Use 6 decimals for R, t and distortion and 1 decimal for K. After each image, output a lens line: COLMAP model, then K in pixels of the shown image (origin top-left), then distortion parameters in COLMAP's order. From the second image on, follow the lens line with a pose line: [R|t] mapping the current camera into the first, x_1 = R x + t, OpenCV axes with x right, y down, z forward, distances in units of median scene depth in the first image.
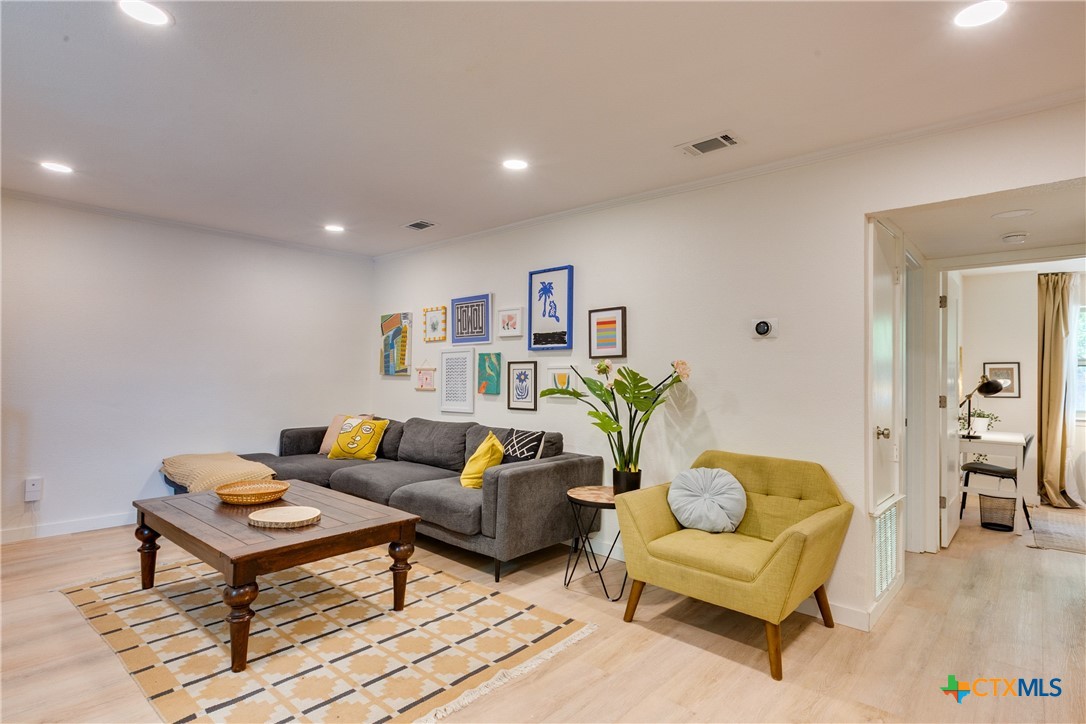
lens RADIAL K [[551.1, 0, 547.2], [0, 551.1, 372.1], [0, 0, 1]] dist [-0.005695, 0.000957]
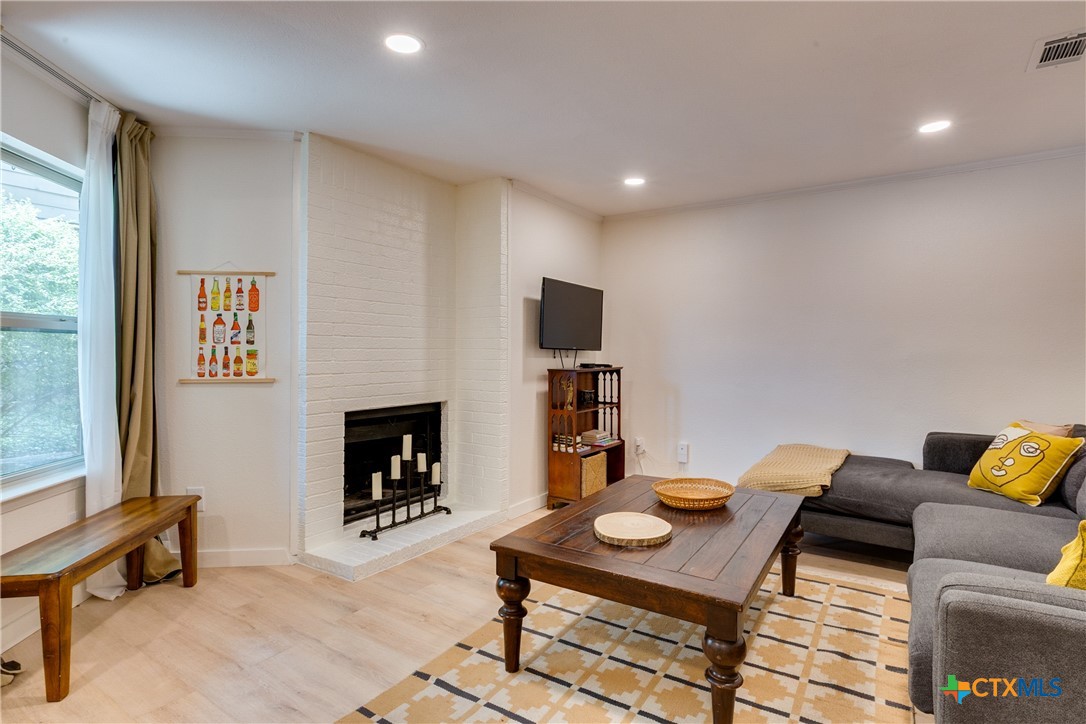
lens RADIAL K [[551.1, 0, 544.9], [0, 551.1, 351.5], [0, 0, 1]] dist [-0.005695, 0.000957]
pose [[0.121401, -0.018966, -0.992422, 0.256173], [0.010031, 0.999790, -0.017880, 0.012188], [0.992553, -0.007784, 0.121566, 0.630017]]
